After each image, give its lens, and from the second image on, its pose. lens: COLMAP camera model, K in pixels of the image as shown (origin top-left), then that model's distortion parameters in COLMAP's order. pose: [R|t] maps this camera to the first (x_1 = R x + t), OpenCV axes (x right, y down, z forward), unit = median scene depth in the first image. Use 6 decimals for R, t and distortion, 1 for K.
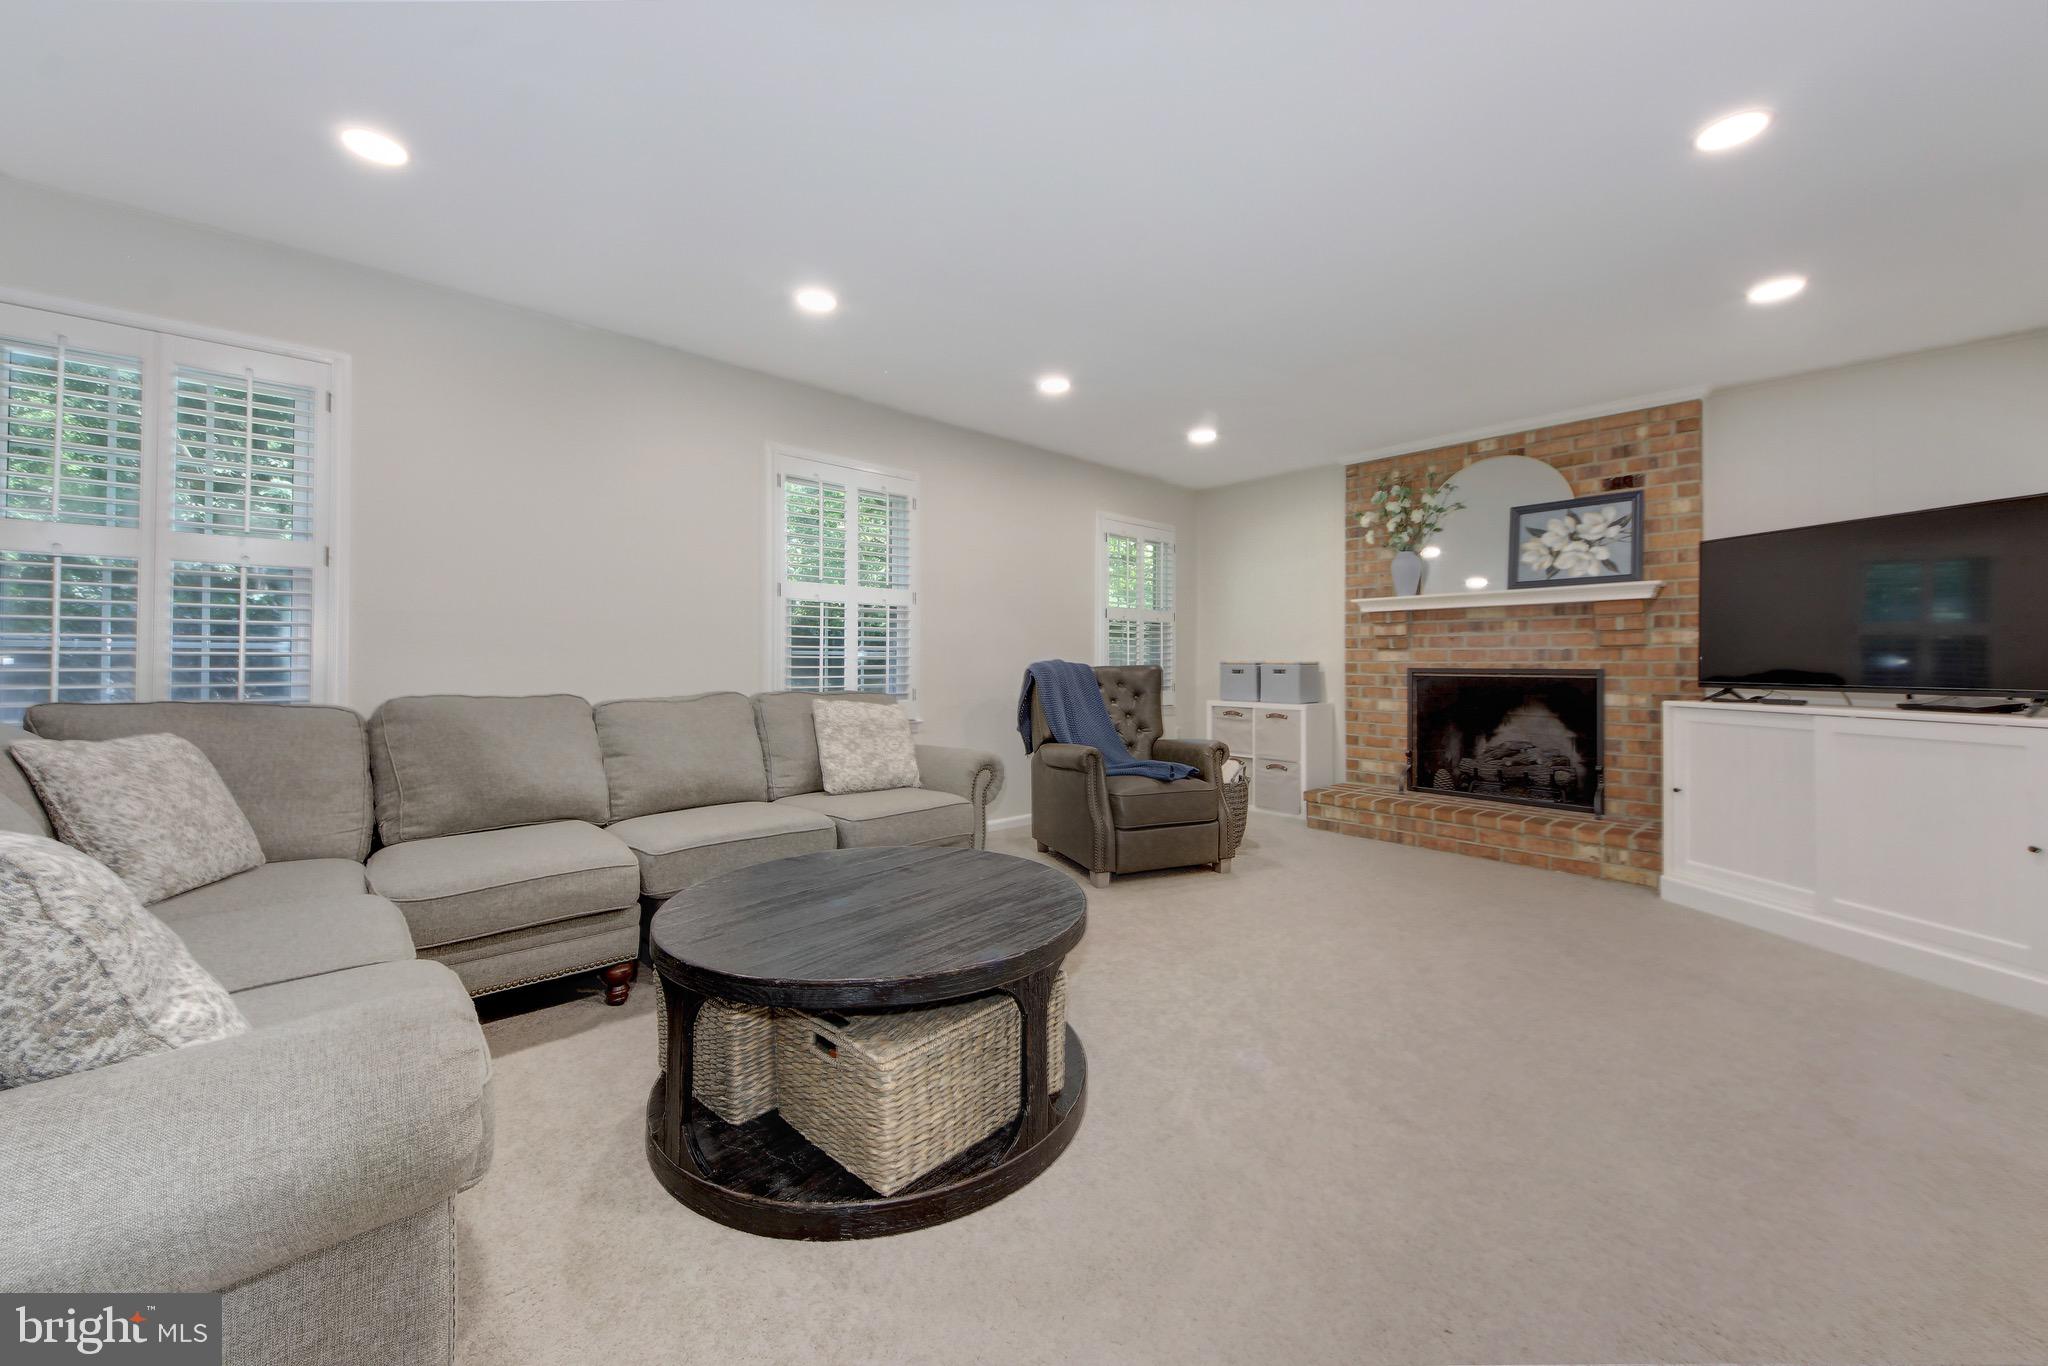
lens RADIAL K [[750.7, 0, 980.5], [0, 750.7, 658.1], [0, 0, 1]] dist [-0.001441, -0.000292]
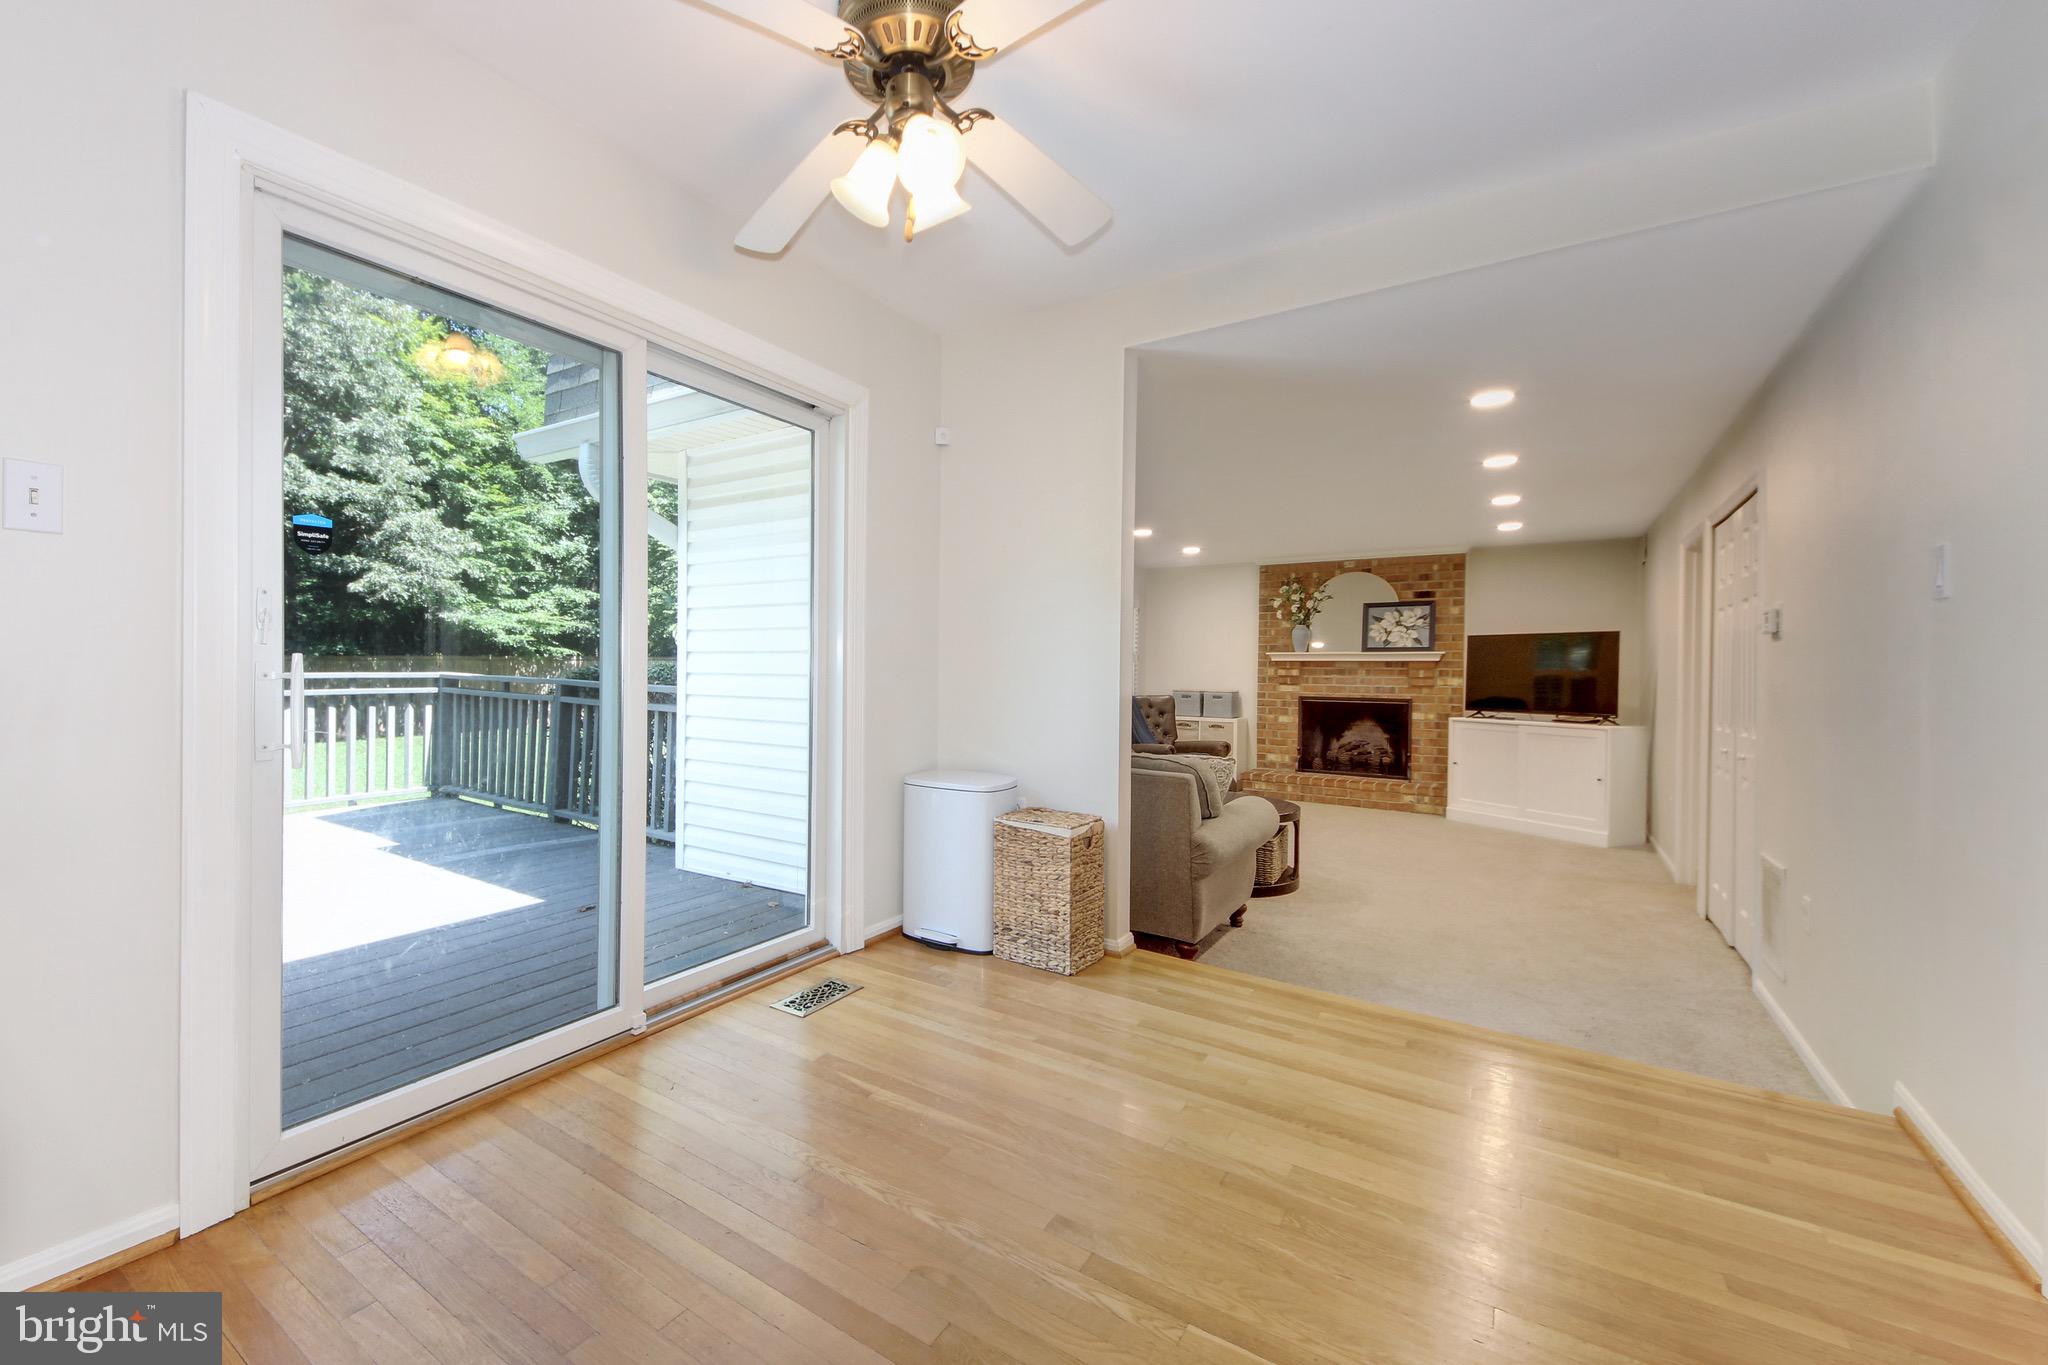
lens RADIAL K [[820.2, 0, 889.9], [0, 820.2, 680.4], [0, 0, 1]] dist [0.026121, -0.000009]
pose [[0.975974, 0.005209, 0.217823, -0.753317], [-0.009632, 0.999768, 0.019248, -0.051356], [-0.217672, -0.020884, 0.975799, -0.604684]]
